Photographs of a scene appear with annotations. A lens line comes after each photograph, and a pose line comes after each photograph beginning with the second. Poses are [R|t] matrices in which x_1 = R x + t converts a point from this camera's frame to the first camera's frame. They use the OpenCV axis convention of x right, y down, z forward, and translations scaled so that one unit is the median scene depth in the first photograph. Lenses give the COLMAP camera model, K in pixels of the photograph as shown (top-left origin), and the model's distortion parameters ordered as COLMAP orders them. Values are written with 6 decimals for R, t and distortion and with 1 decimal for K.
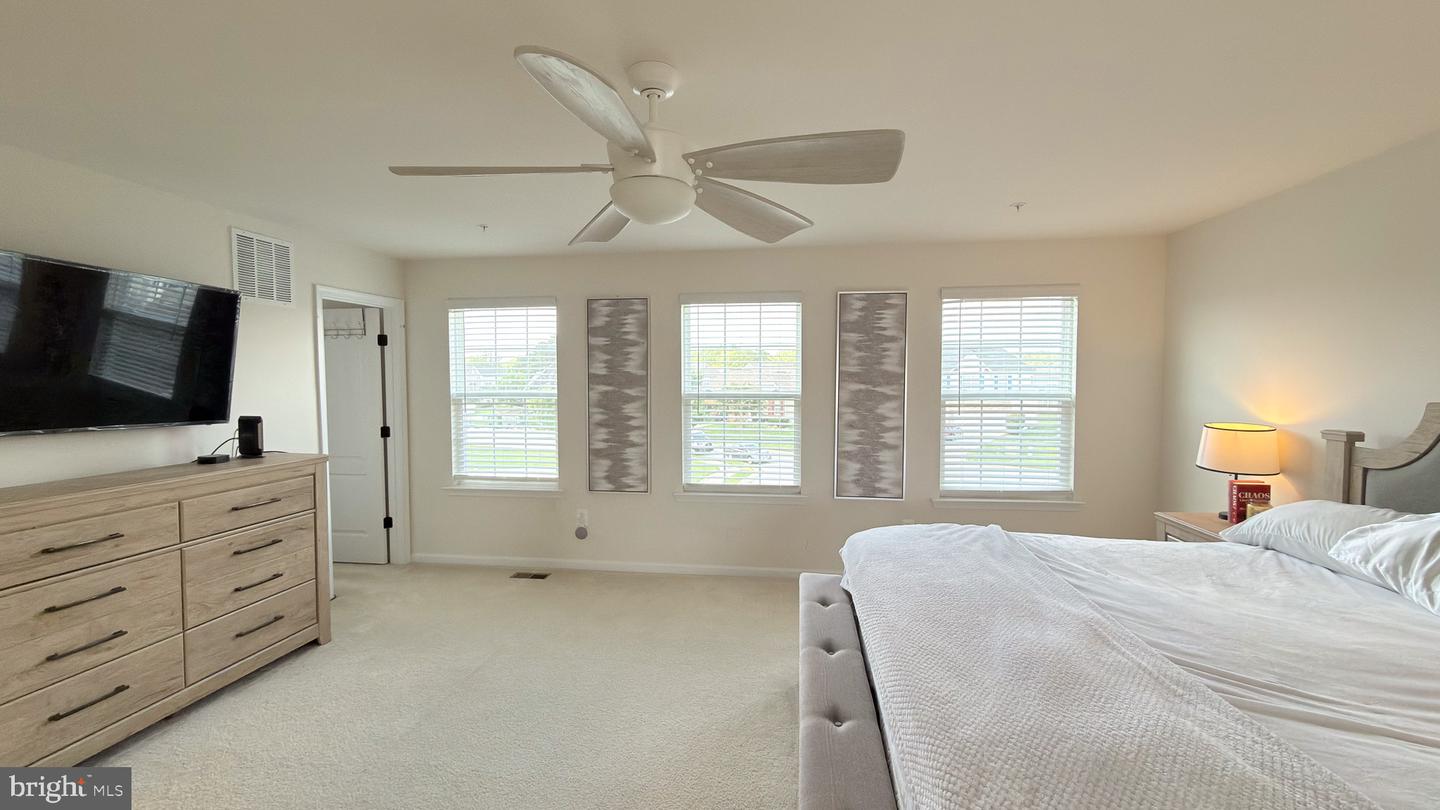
lens RADIAL K [[553.7, 0, 730.5], [0, 553.7, 415.9], [0, 0, 1]] dist [0.001649, -0.000199]
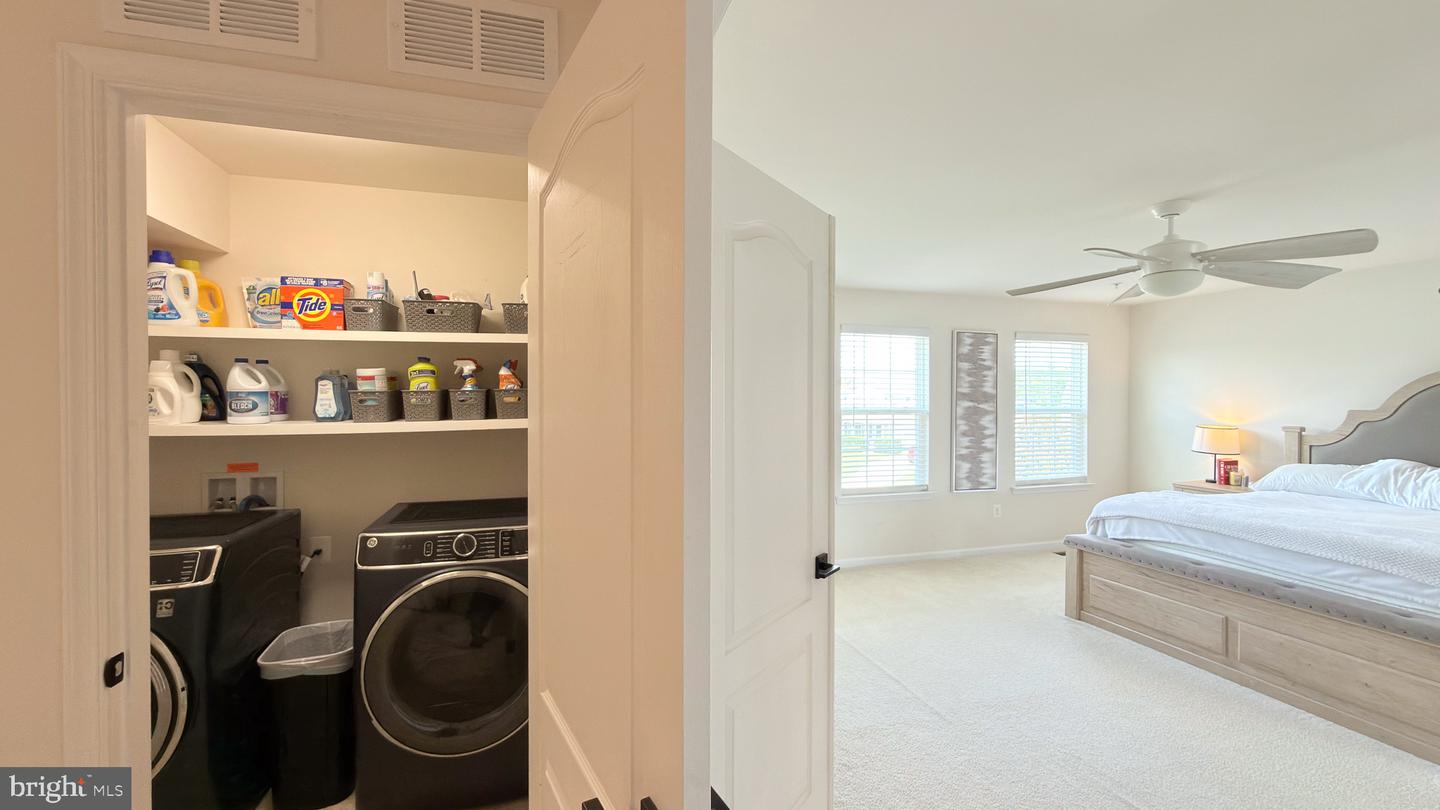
lens RADIAL K [[593.8, 0, 723.1], [0, 593.8, 403.5], [0, 0, 1]] dist [0.000920, -0.001736]
pose [[0.910927, -0.003890, 0.412549, -0.889510], [0.023812, 0.998784, -0.043159, -0.008009], [-0.411880, 0.049138, 0.909912, -0.026960]]
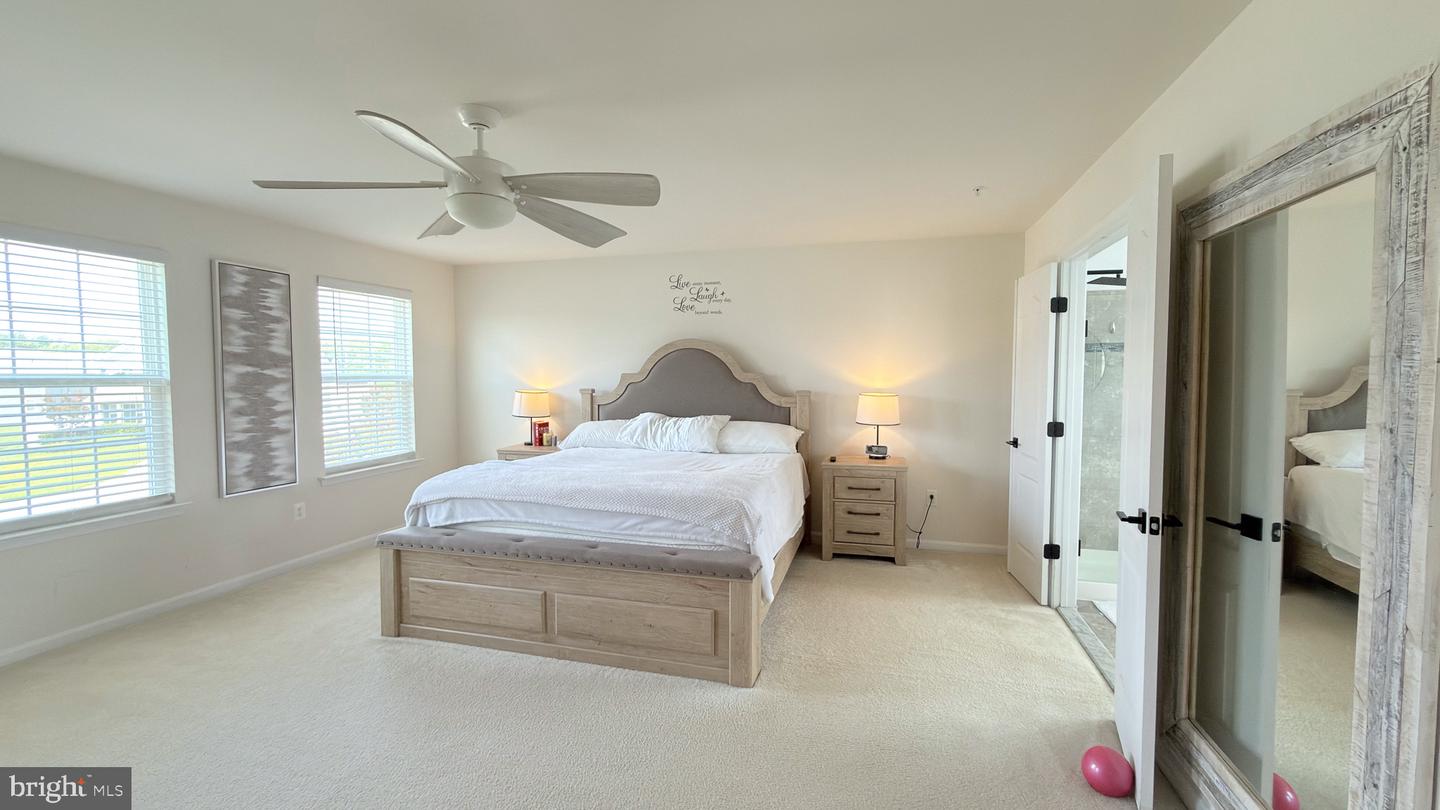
lens RADIAL K [[603.1, 0, 726.5], [0, 603.1, 402.4], [0, 0, 1]] dist [0.003028, 0.000367]
pose [[0.138717, -0.053820, 0.988868, -0.661493], [0.054825, 0.997408, 0.046594, -0.001407], [-0.988813, 0.047751, 0.141309, 0.084834]]
